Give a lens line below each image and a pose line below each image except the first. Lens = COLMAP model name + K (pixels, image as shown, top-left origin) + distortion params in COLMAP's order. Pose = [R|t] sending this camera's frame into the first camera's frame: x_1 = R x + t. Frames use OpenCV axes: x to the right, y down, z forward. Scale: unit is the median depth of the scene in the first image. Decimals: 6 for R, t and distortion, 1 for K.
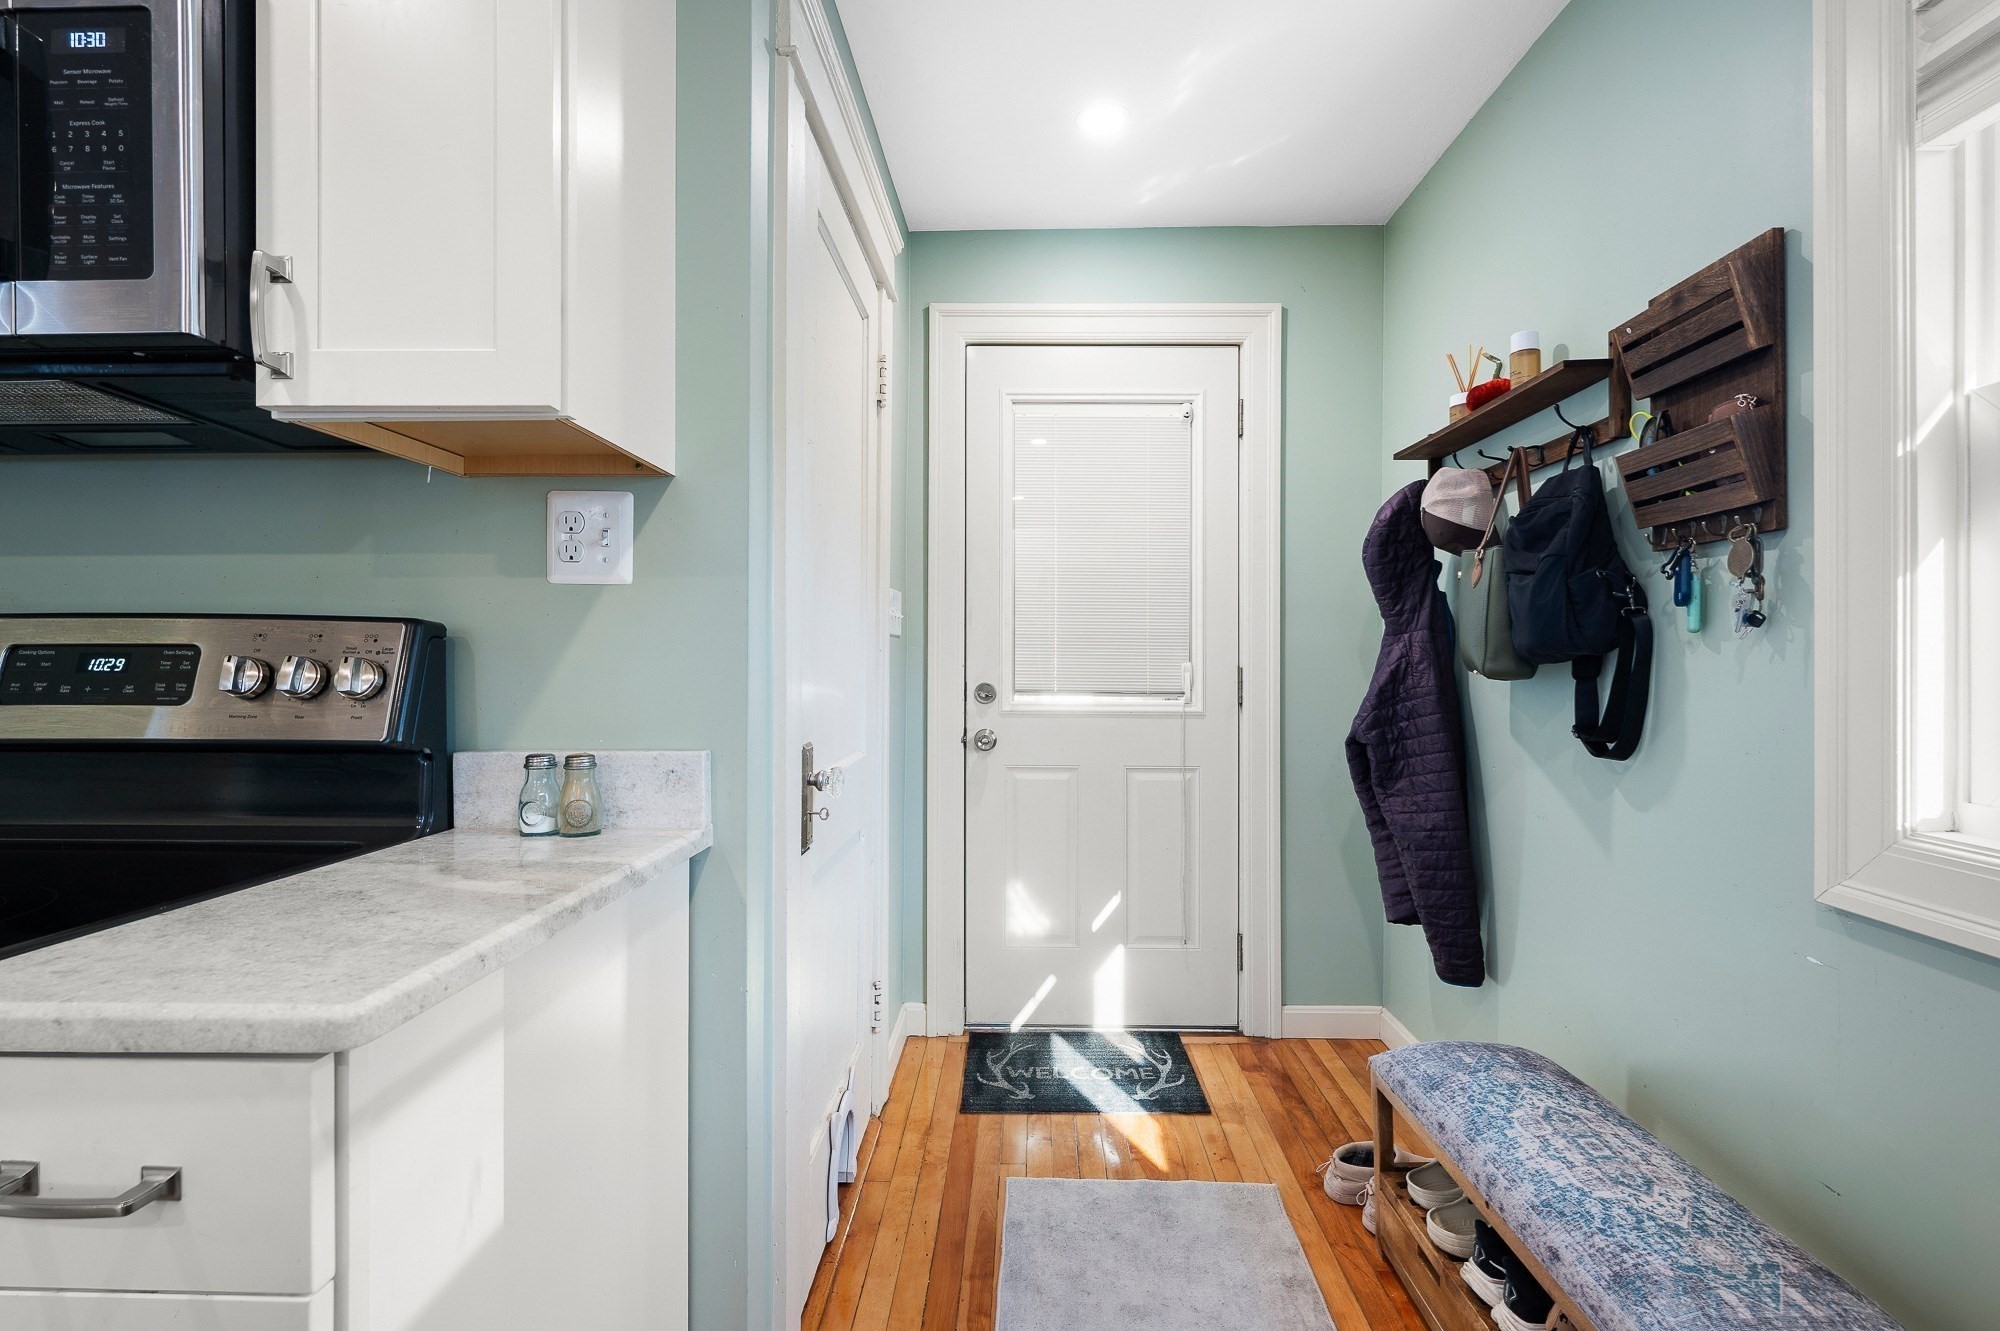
lens RADIAL K [[919.1, 0, 1003.1], [0, 919.1, 659.7], [0, 0, 1]] dist [0.002084, 0.000774]
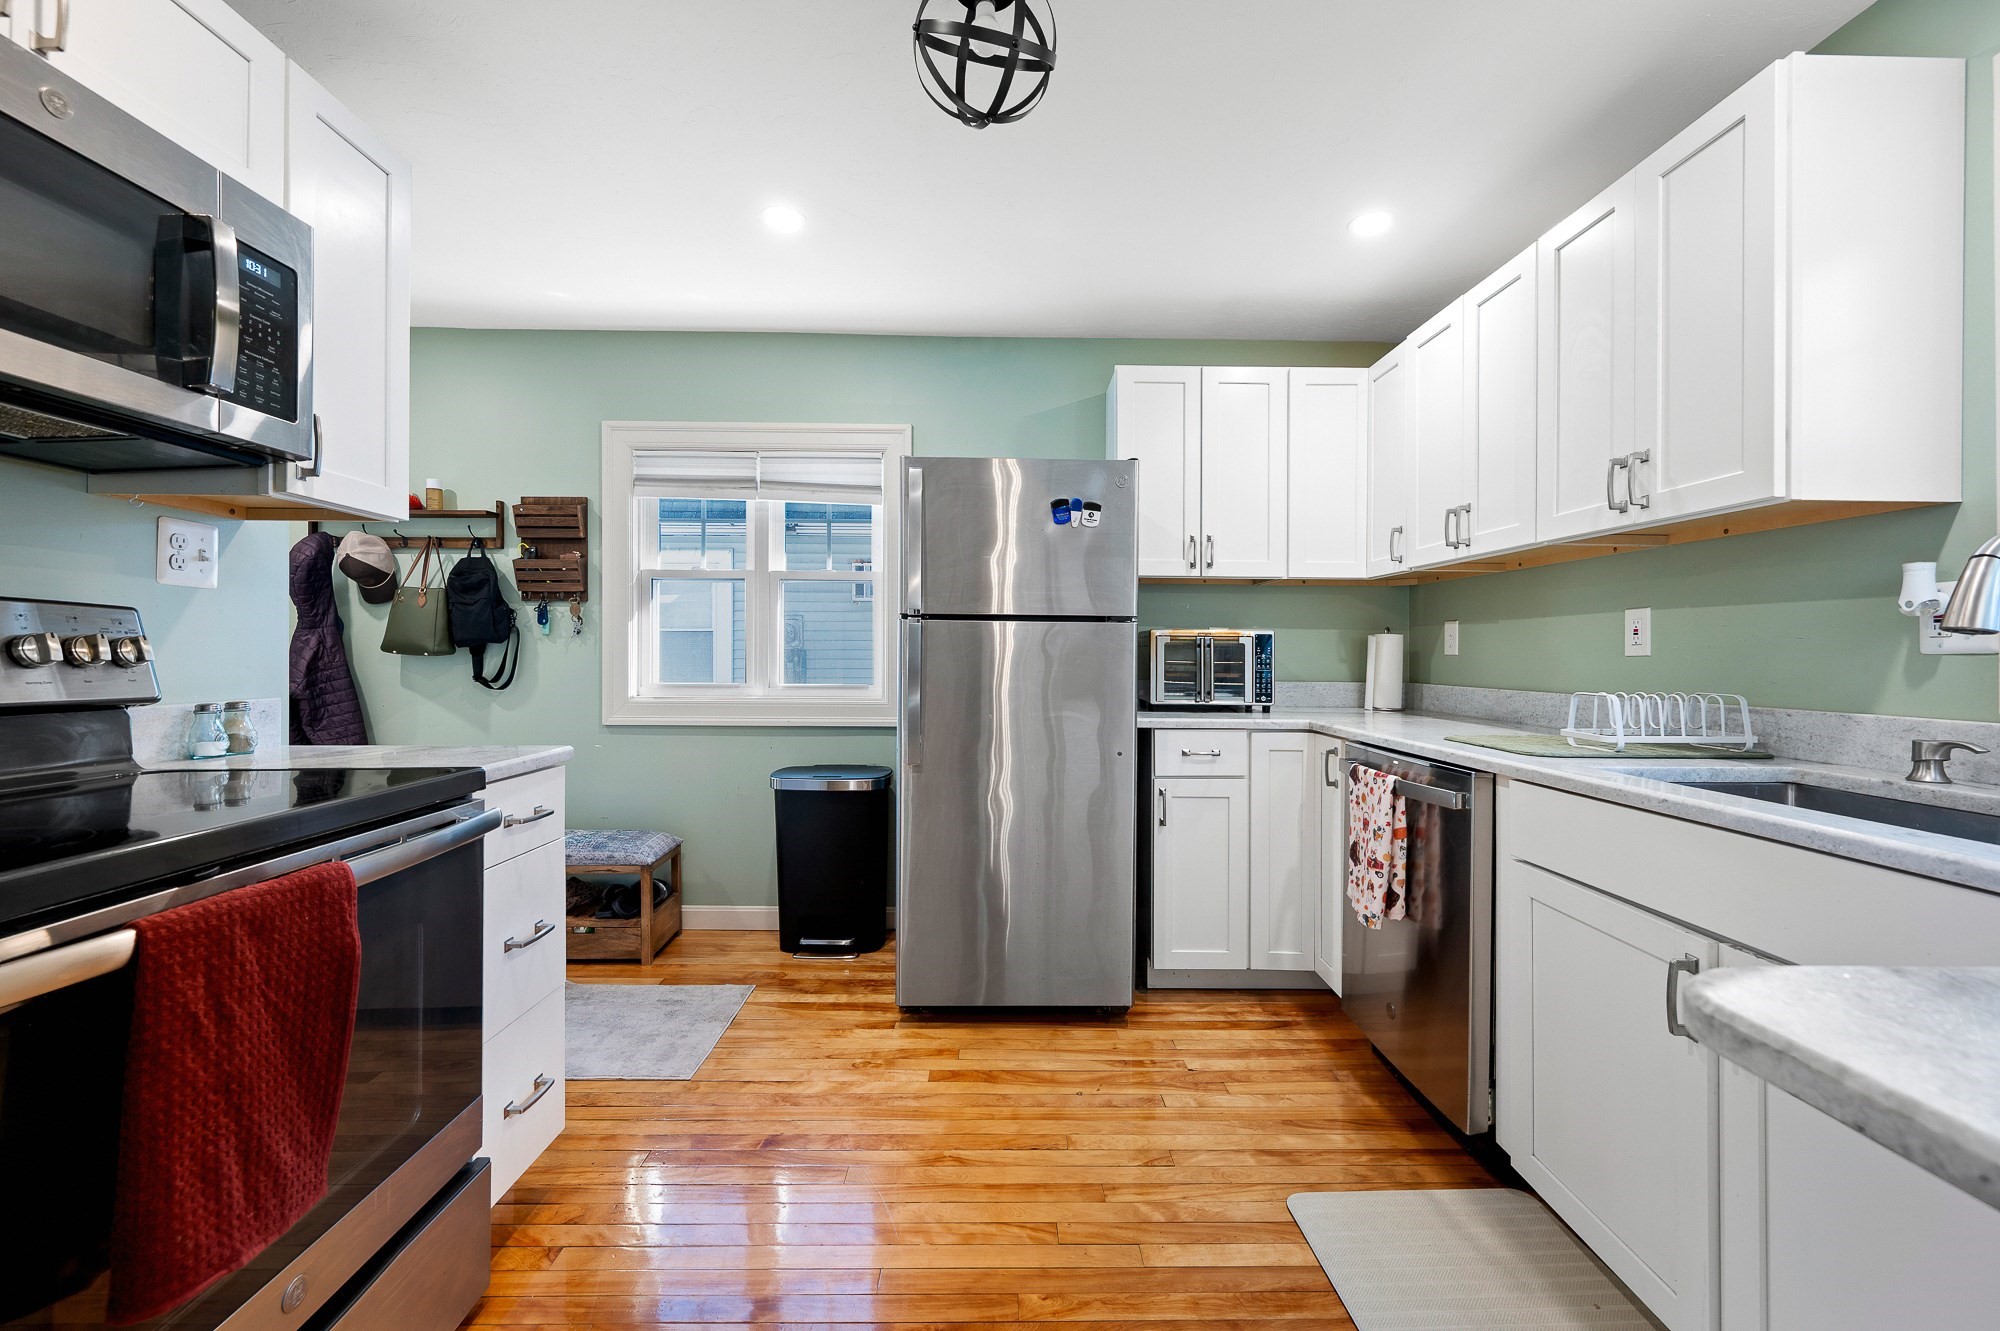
lens RADIAL K [[801.1, 0, 998.9], [0, 801.1, 648.7], [0, 0, 1]] dist [0.000885, 0.000056]
pose [[-0.037429, 0.003985, 0.999291, -1.386844], [-0.002984, 0.999987, -0.004100, 0.011855], [-0.999295, -0.003136, -0.037417, -0.163439]]
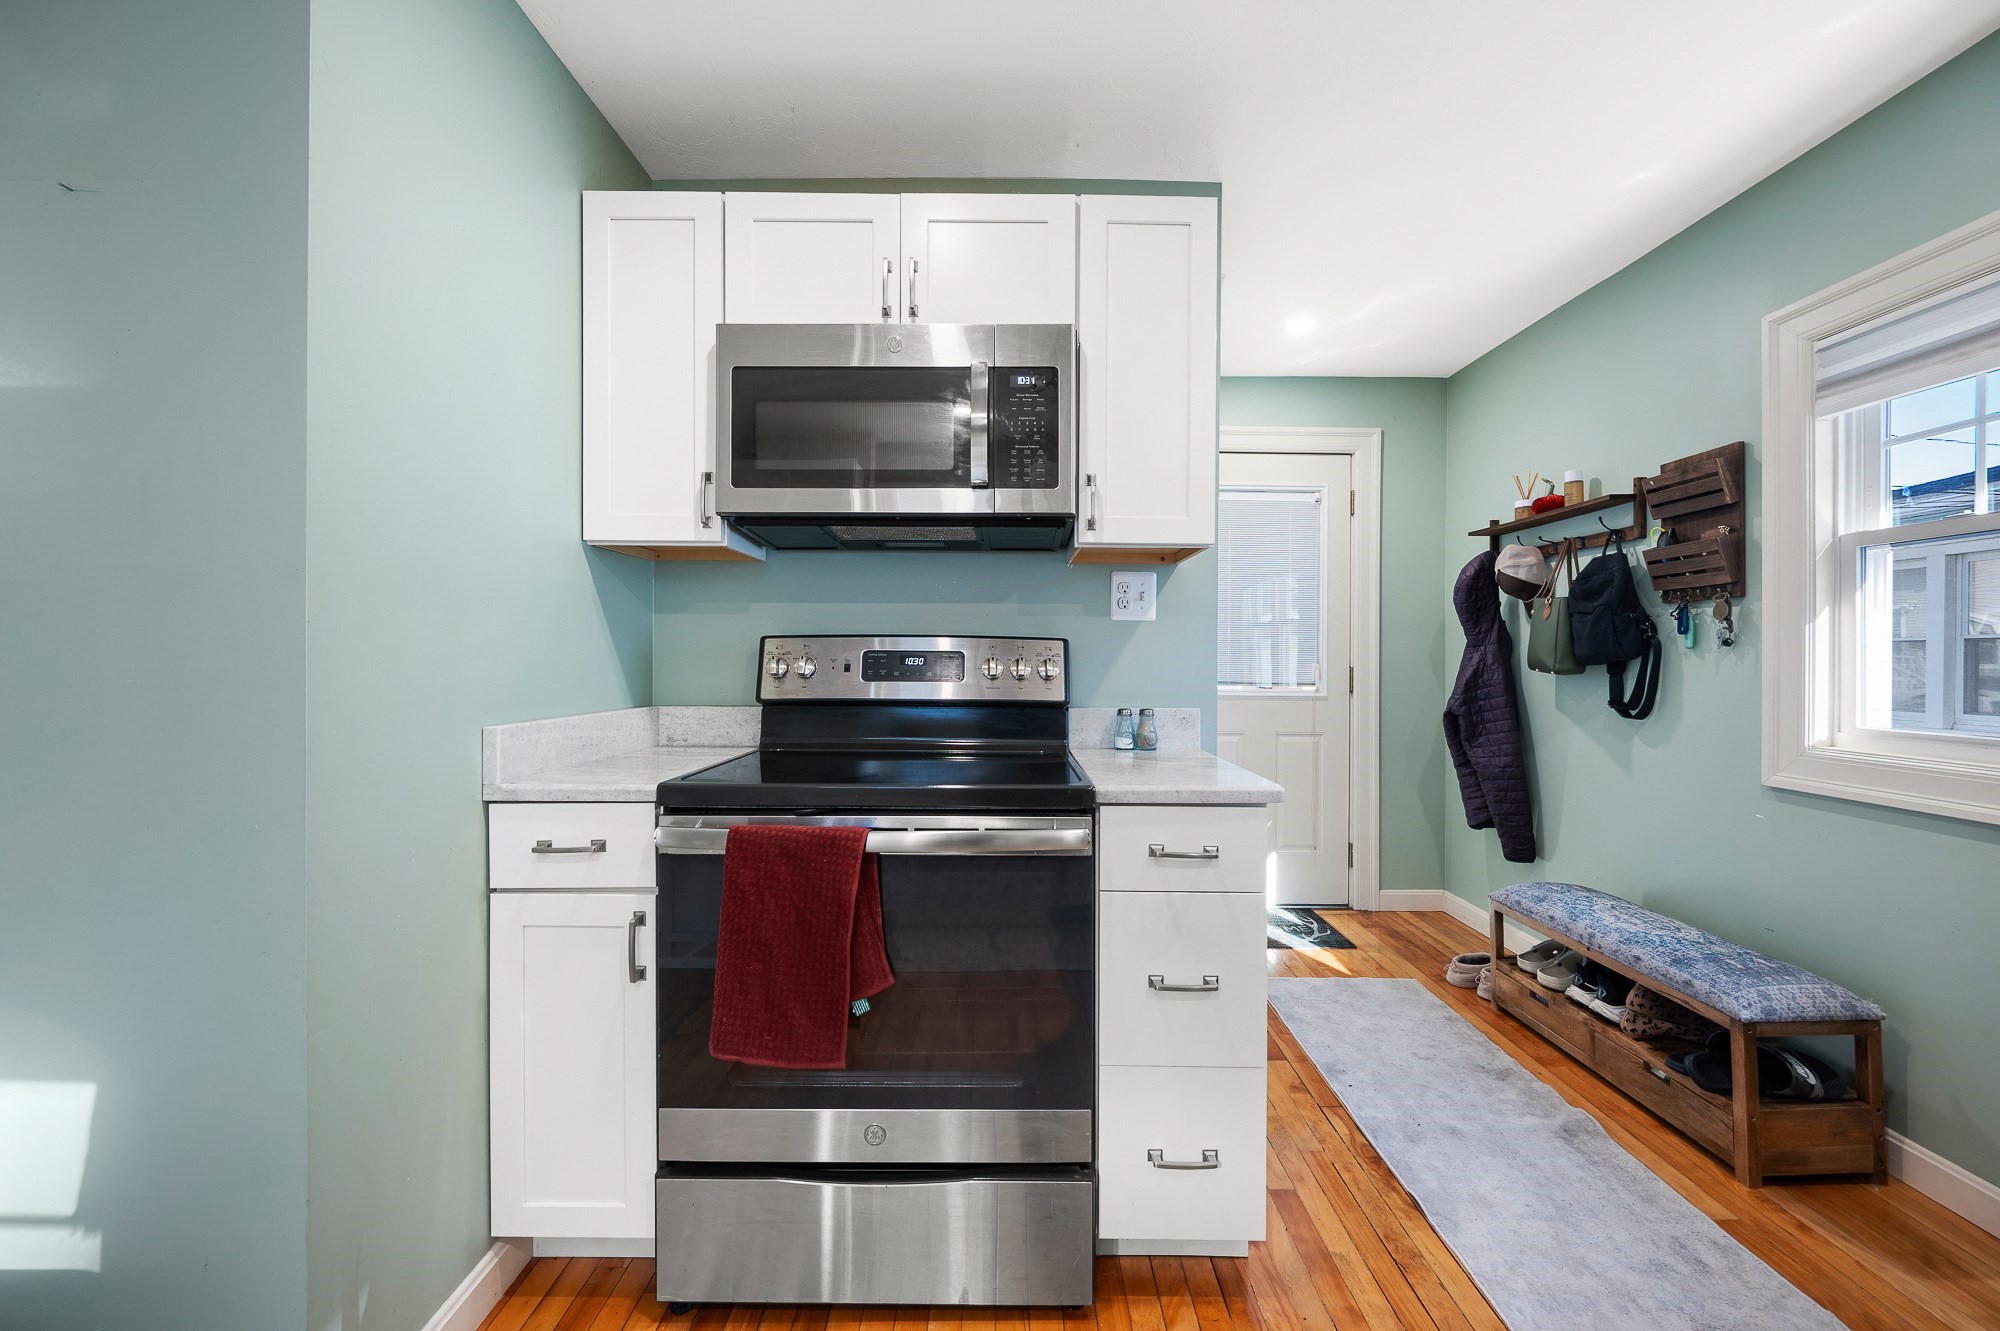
lens RADIAL K [[791.8, 0, 1006.3], [0, 791.8, 660.2], [0, 0, 1]] dist [-0.000526, 0.000043]
pose [[0.999619, 0.005809, 0.027000, -0.604523], [-0.005779, 0.999983, -0.001194, 0.003133], [-0.027006, 0.001037, 0.999635, -0.504108]]
